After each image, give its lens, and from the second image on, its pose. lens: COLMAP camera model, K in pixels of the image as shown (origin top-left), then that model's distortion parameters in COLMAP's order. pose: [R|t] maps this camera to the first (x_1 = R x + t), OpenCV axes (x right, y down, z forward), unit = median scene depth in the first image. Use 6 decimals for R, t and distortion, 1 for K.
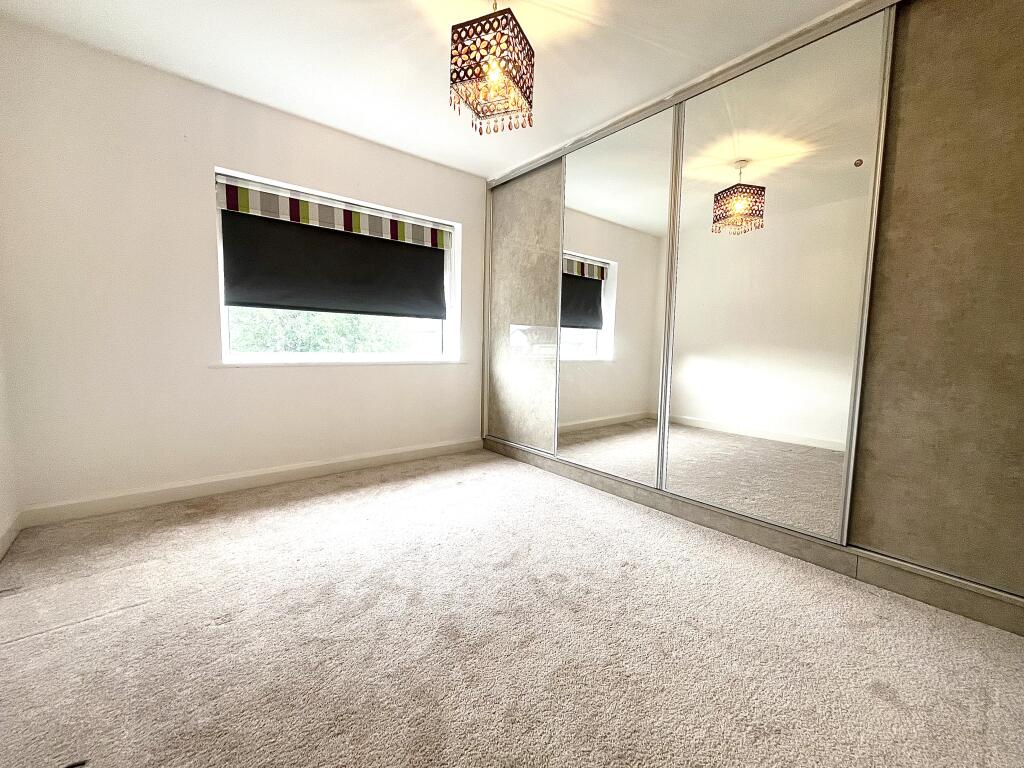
lens RADIAL K [[416.5, 0, 514.8], [0, 416.5, 381.9], [0, 0, 1]] dist [0.001118, 0.000145]
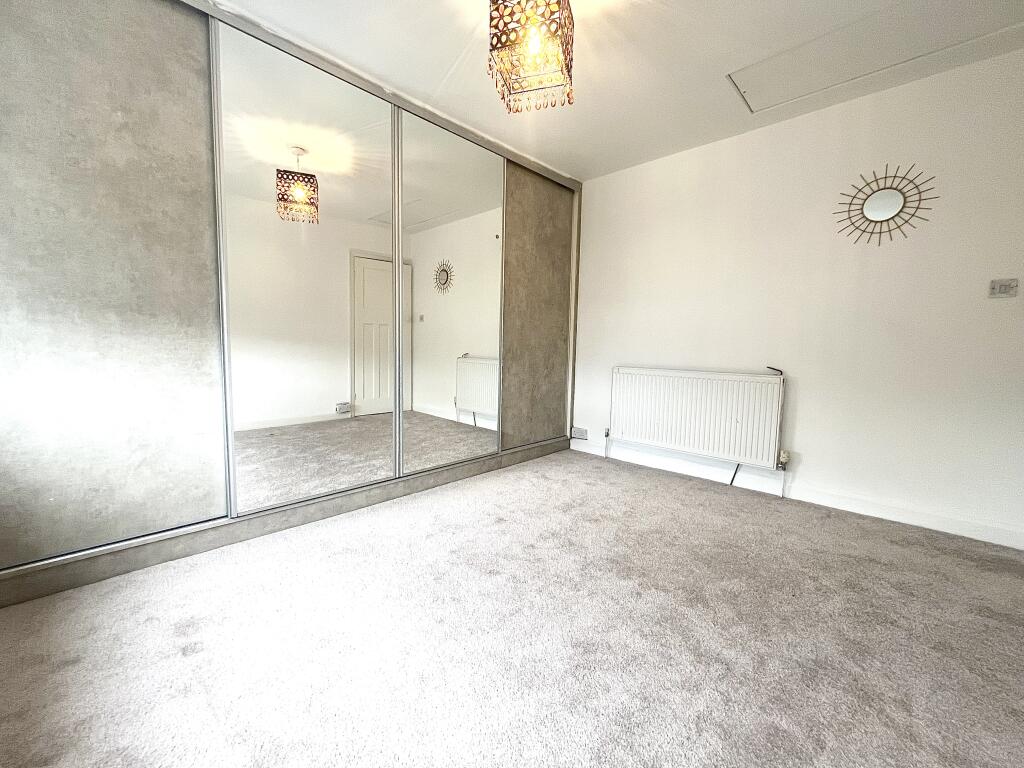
lens RADIAL K [[410.8, 0, 510.8], [0, 410.8, 379.9], [0, 0, 1]] dist [-0.000382, -0.000053]
pose [[-0.106579, -0.108279, 0.988391, -0.580520], [0.063588, 0.991276, 0.115452, -0.072910], [-0.992269, 0.075155, -0.098764, 0.697481]]
